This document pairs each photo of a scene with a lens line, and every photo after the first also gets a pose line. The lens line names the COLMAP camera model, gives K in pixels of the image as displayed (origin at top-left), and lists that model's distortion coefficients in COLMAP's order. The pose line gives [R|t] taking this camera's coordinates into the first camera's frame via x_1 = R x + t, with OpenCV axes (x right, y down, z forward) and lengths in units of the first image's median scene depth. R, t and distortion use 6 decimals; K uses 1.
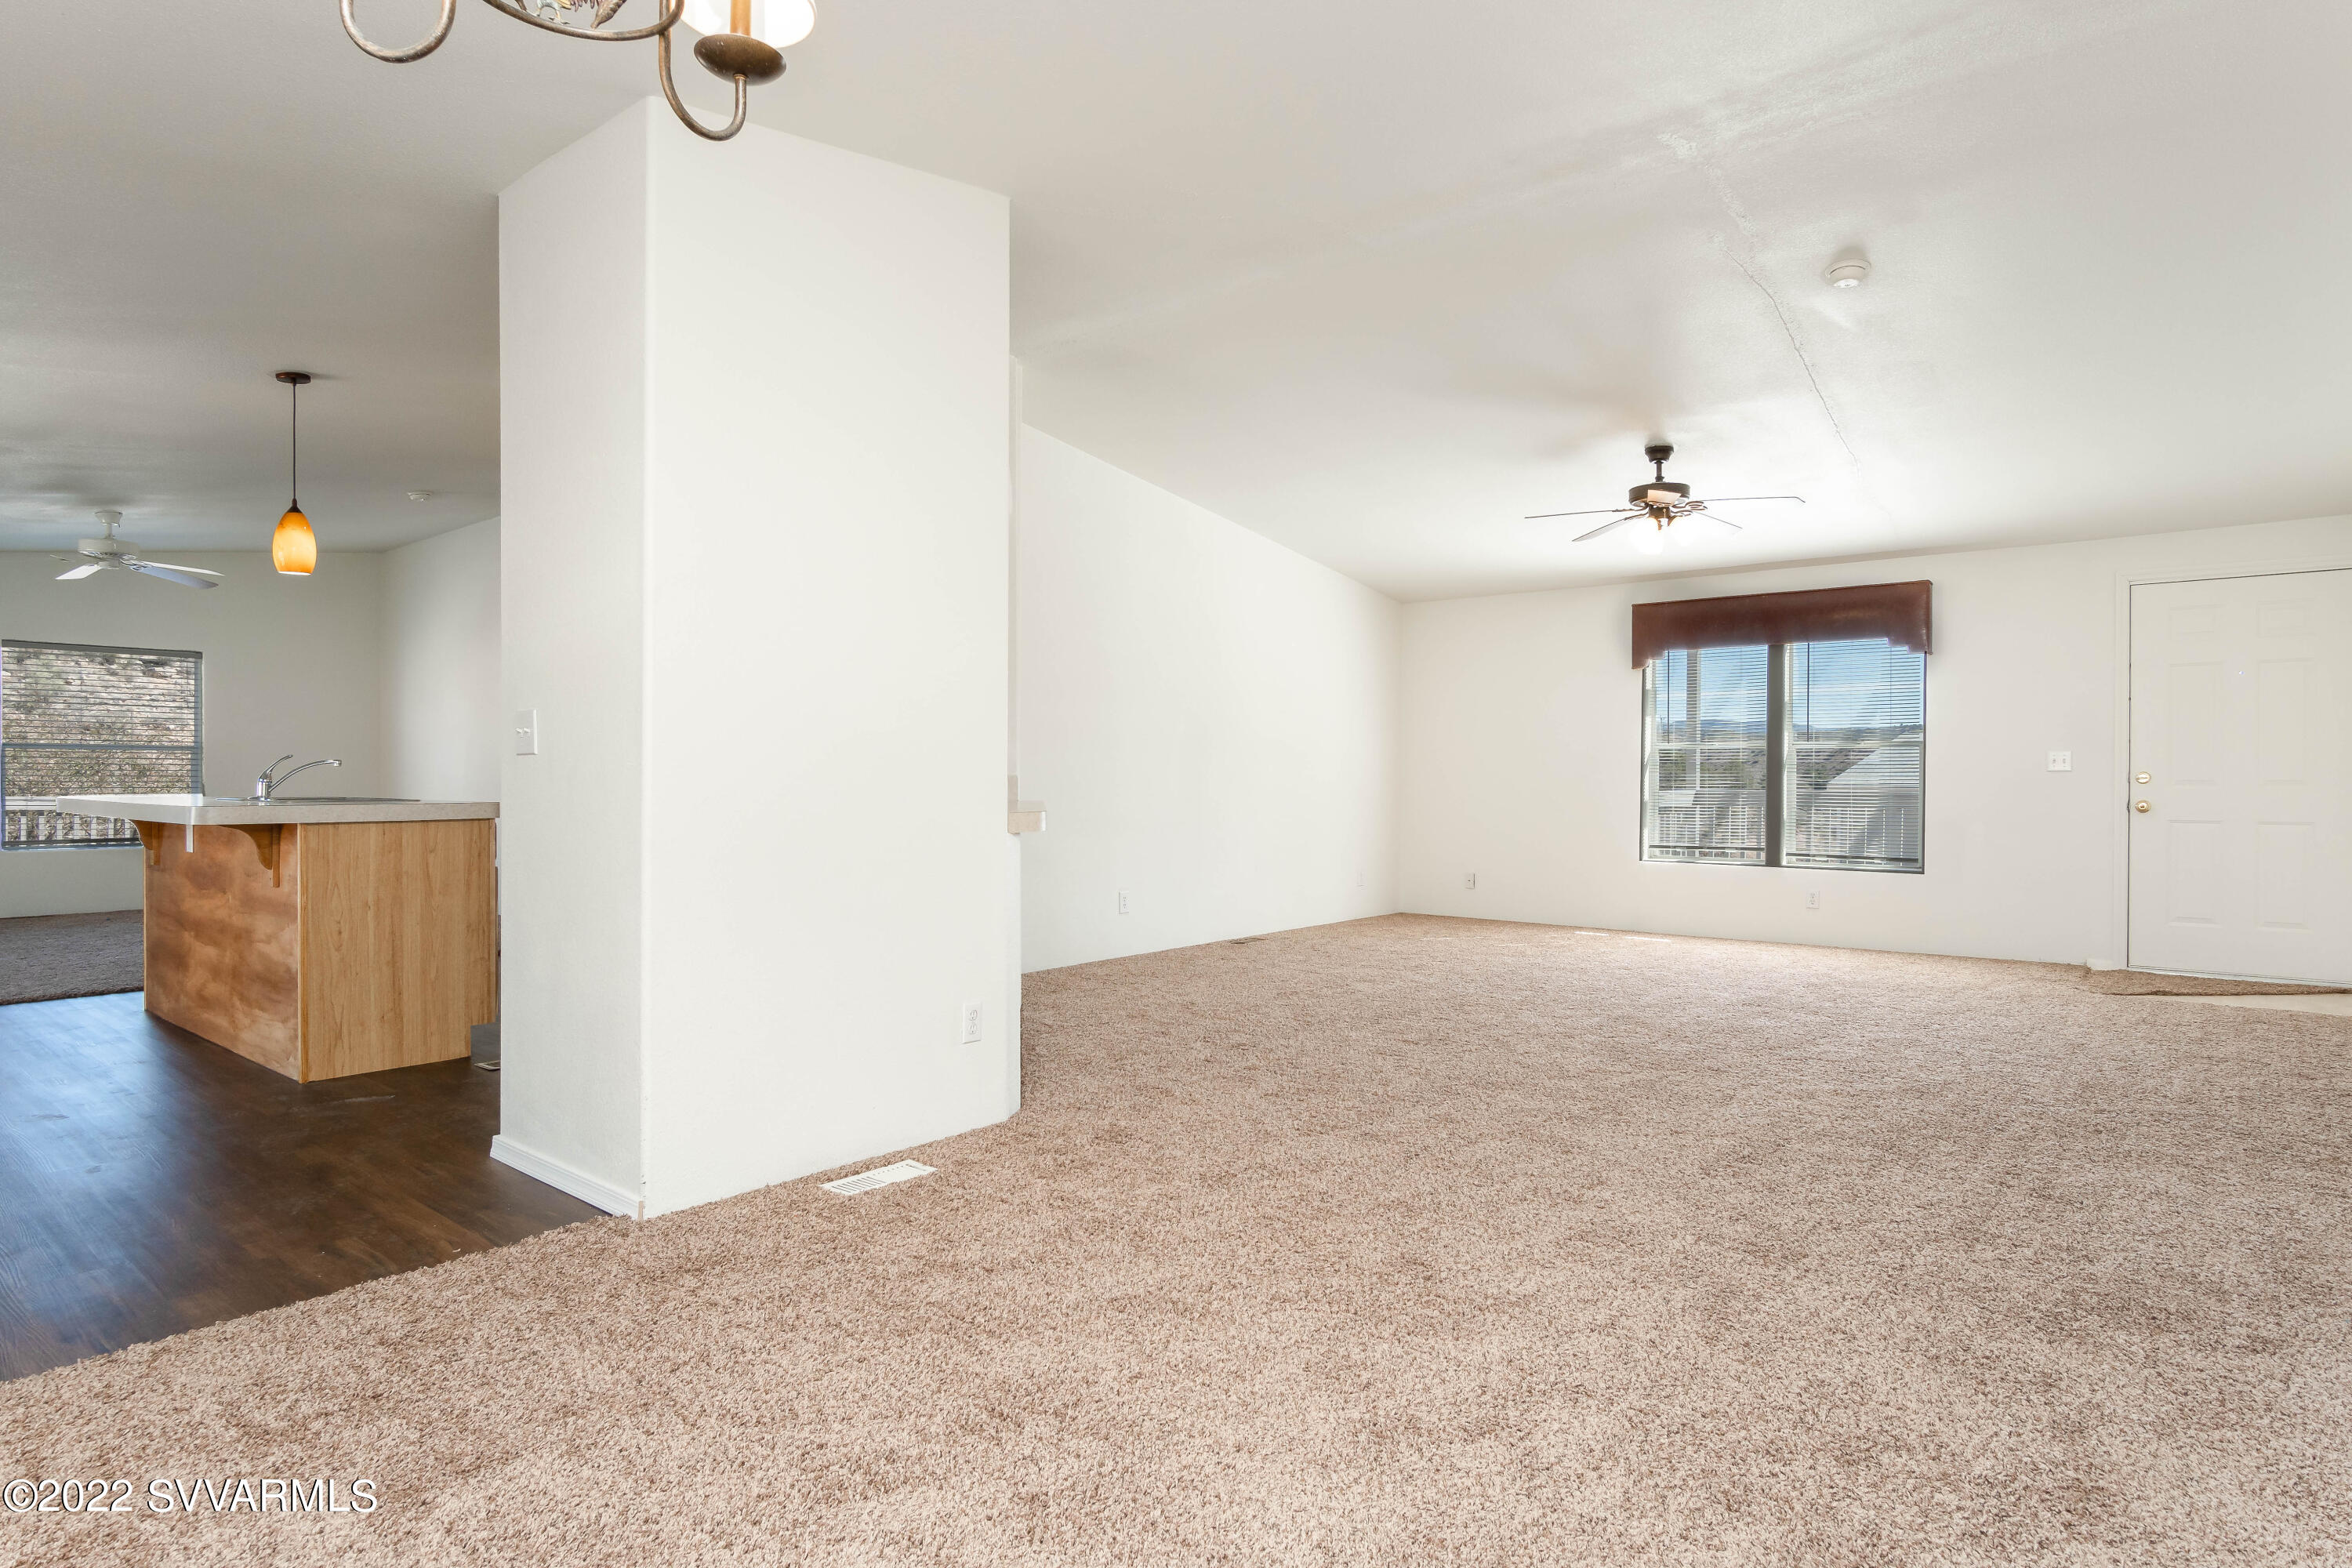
lens RADIAL K [[1308.7, 0, 1122.7], [0, 1308.7, 784.8], [0, 0, 1]] dist [0.023624, -0.000359]
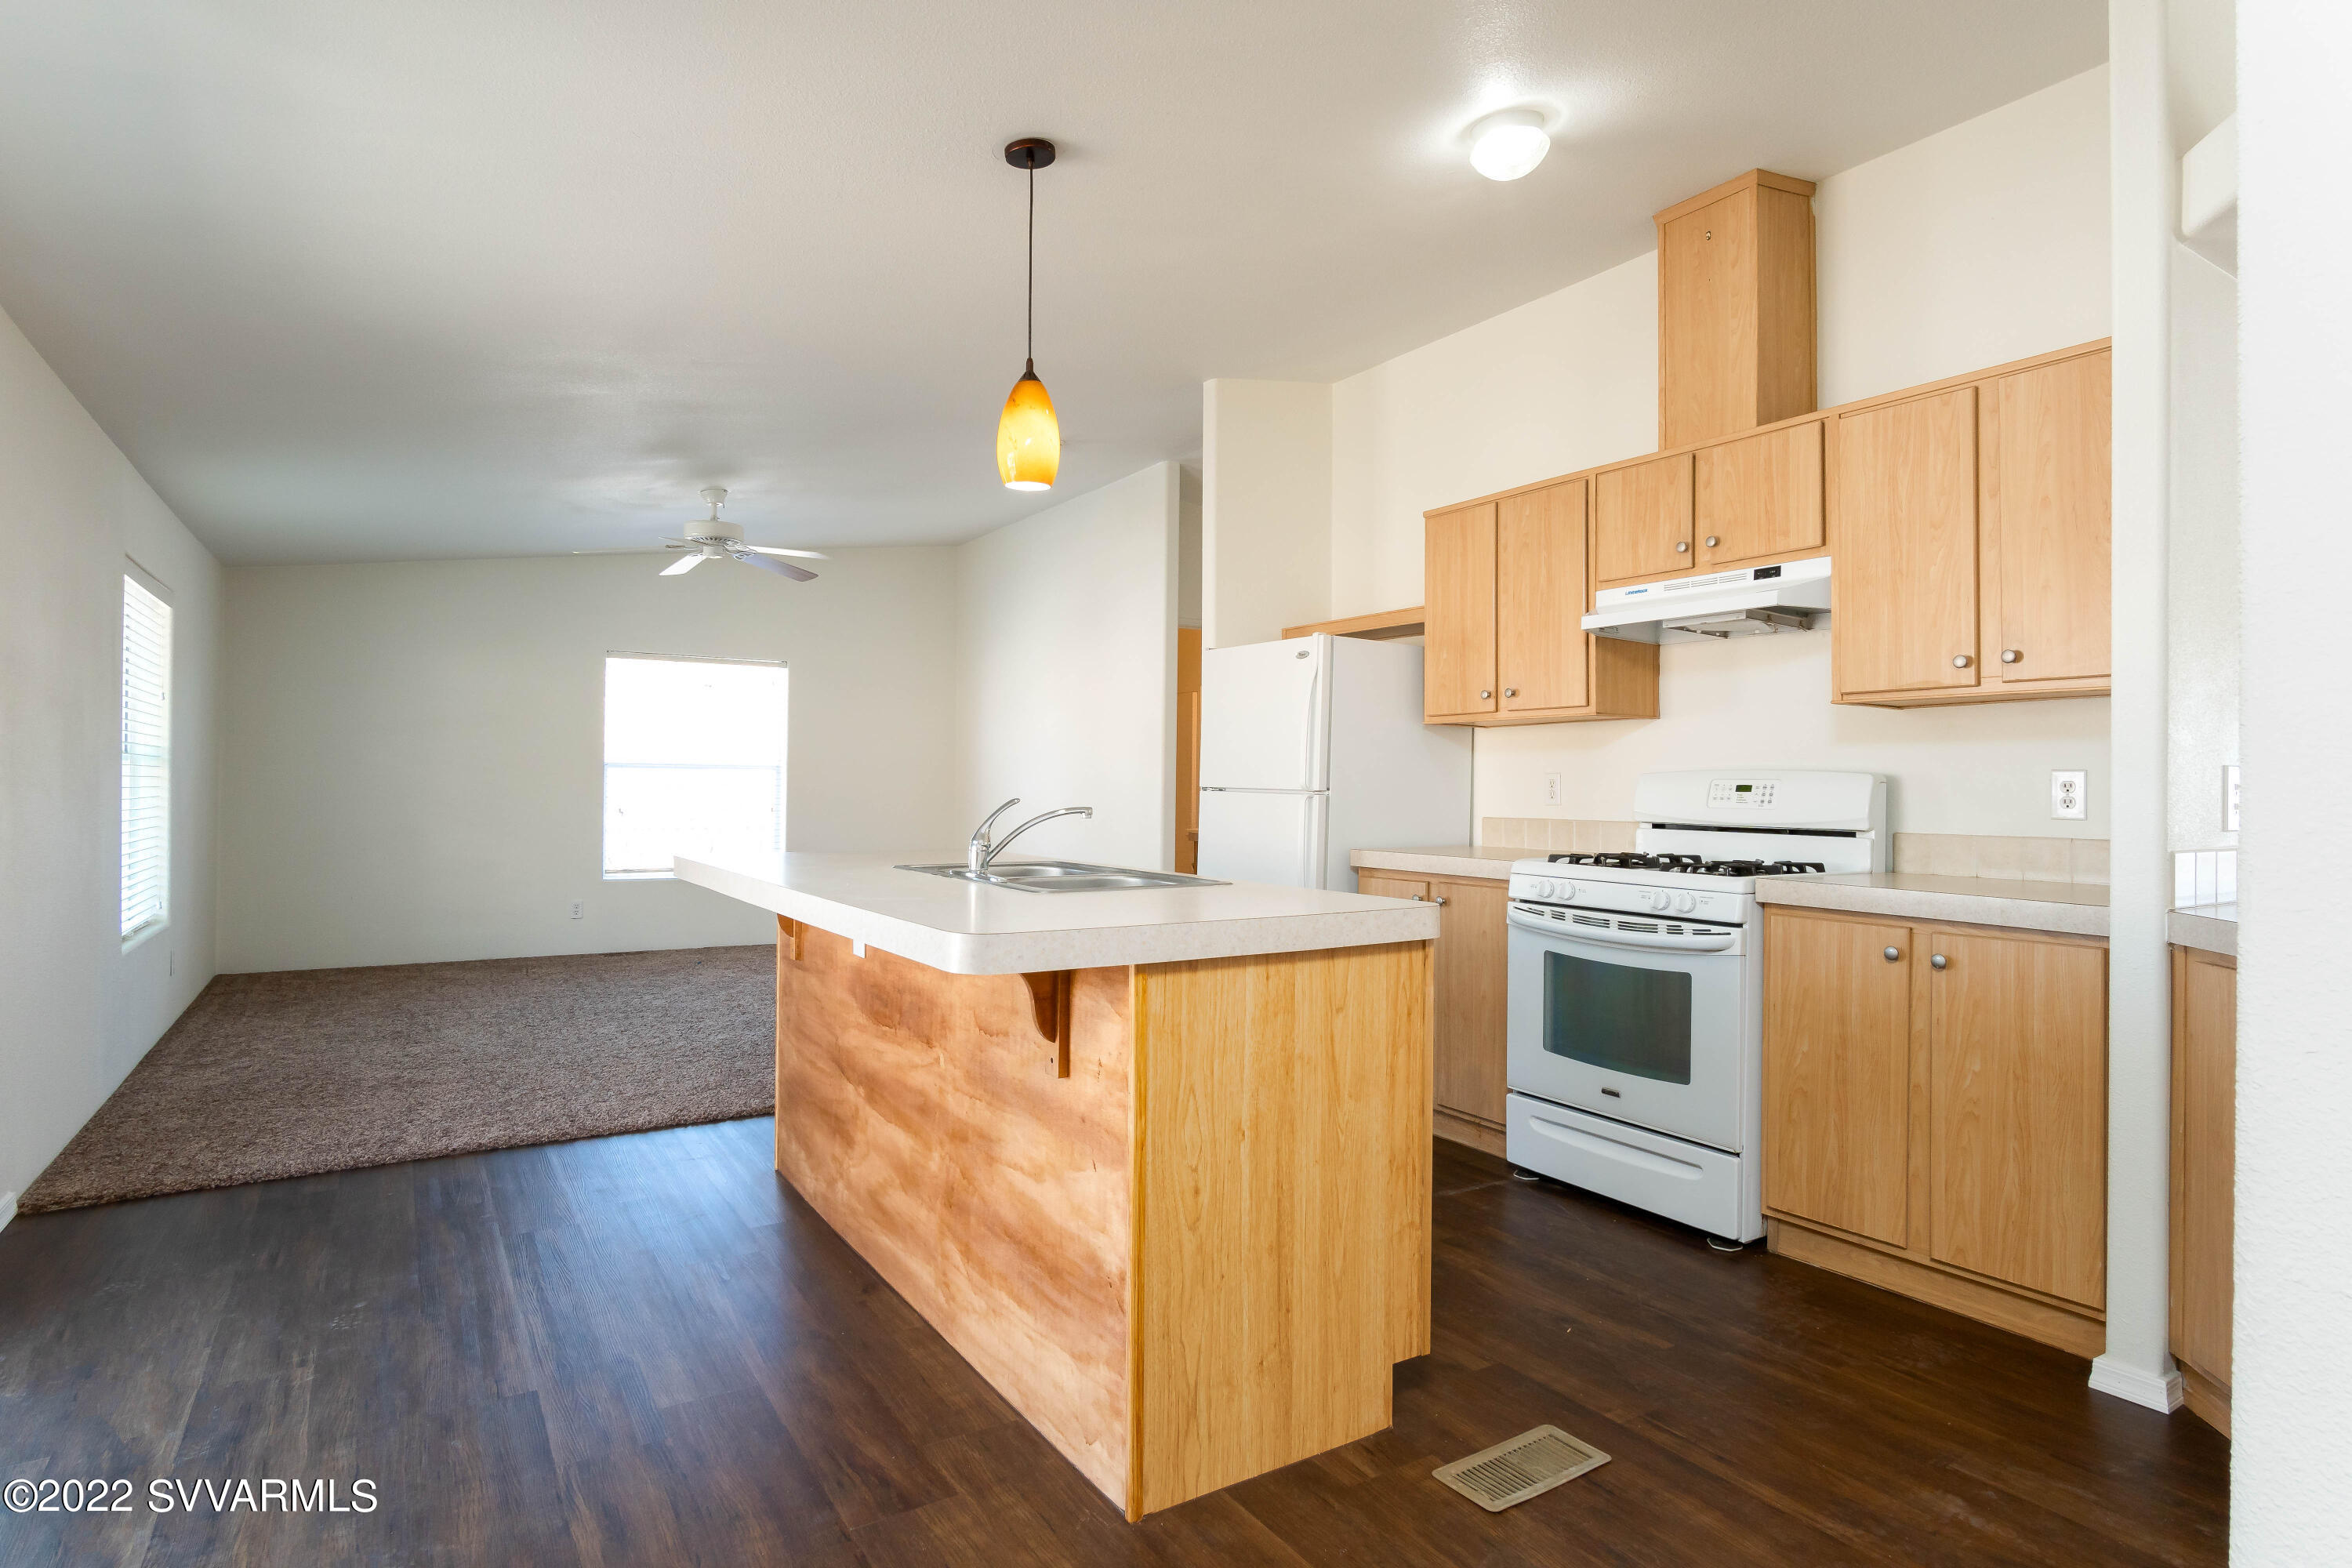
lens RADIAL K [[1263.7, 0, 1180.7], [0, 1263.7, 774.8], [0, 0, 1]] dist [0.002053, 0.000178]
pose [[0.964017, 0.004528, -0.265803, -0.454251], [-0.008698, 0.999857, -0.014515, -0.028286], [0.265699, 0.016305, 0.963918, 0.532292]]
